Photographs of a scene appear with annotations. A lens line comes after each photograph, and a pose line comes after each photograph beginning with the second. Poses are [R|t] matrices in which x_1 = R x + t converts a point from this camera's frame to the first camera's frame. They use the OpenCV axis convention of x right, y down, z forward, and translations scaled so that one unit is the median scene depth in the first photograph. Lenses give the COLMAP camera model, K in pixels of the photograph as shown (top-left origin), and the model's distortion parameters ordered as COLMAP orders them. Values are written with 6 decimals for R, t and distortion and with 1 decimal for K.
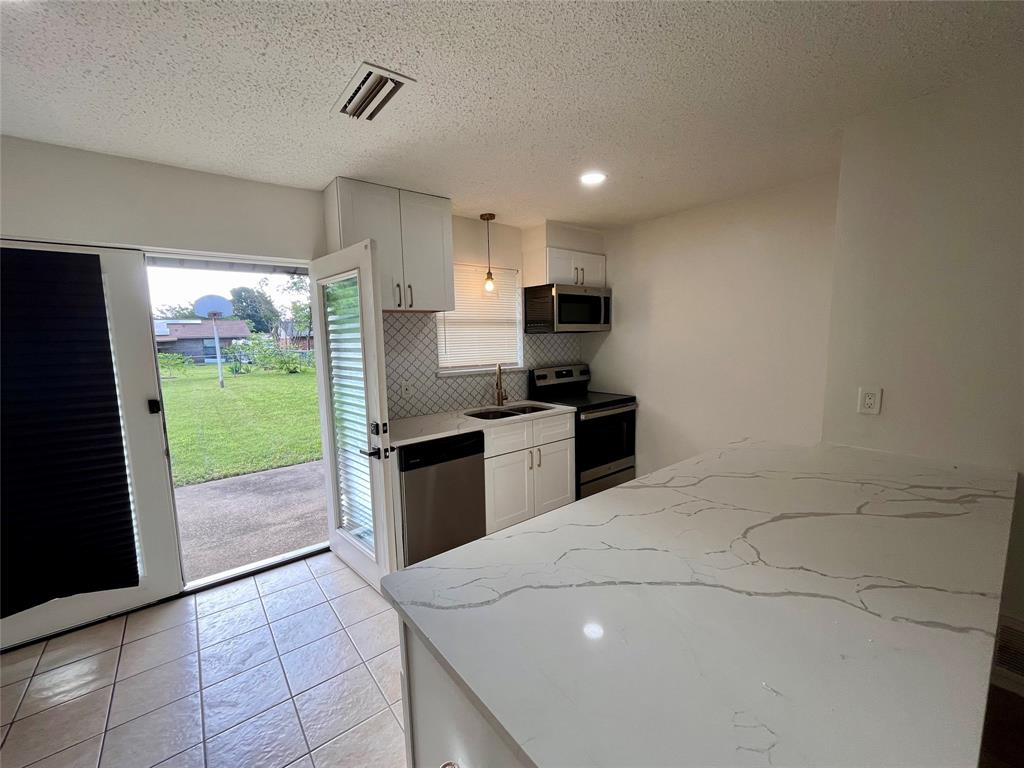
lens RADIAL K [[416.7, 0, 511.0], [0, 416.7, 385.5], [0, 0, 1]] dist [-0.005159, -0.000354]
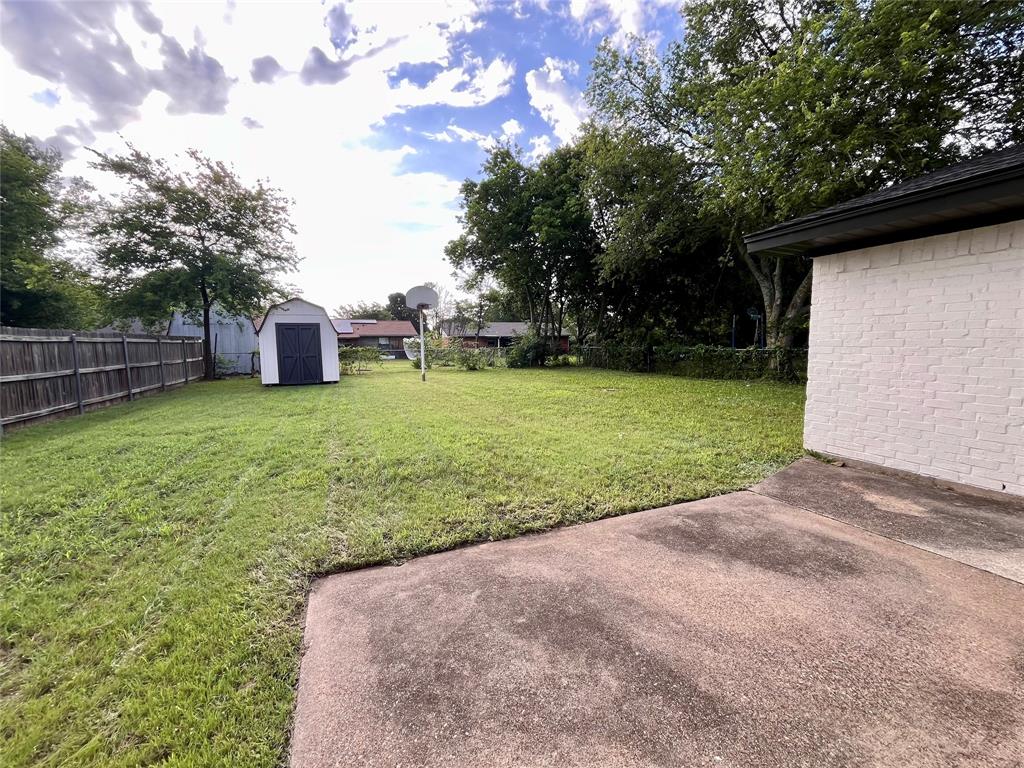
lens RADIAL K [[417.2, 0, 512.5], [0, 417.2, 385.8], [0, 0, 1]] dist [-0.002203, -0.000274]
pose [[0.960178, 0.043582, -0.275970, -1.000280], [-0.047013, 0.998877, -0.005827, 0.058024], [0.275406, 0.018569, 0.961149, 0.499226]]
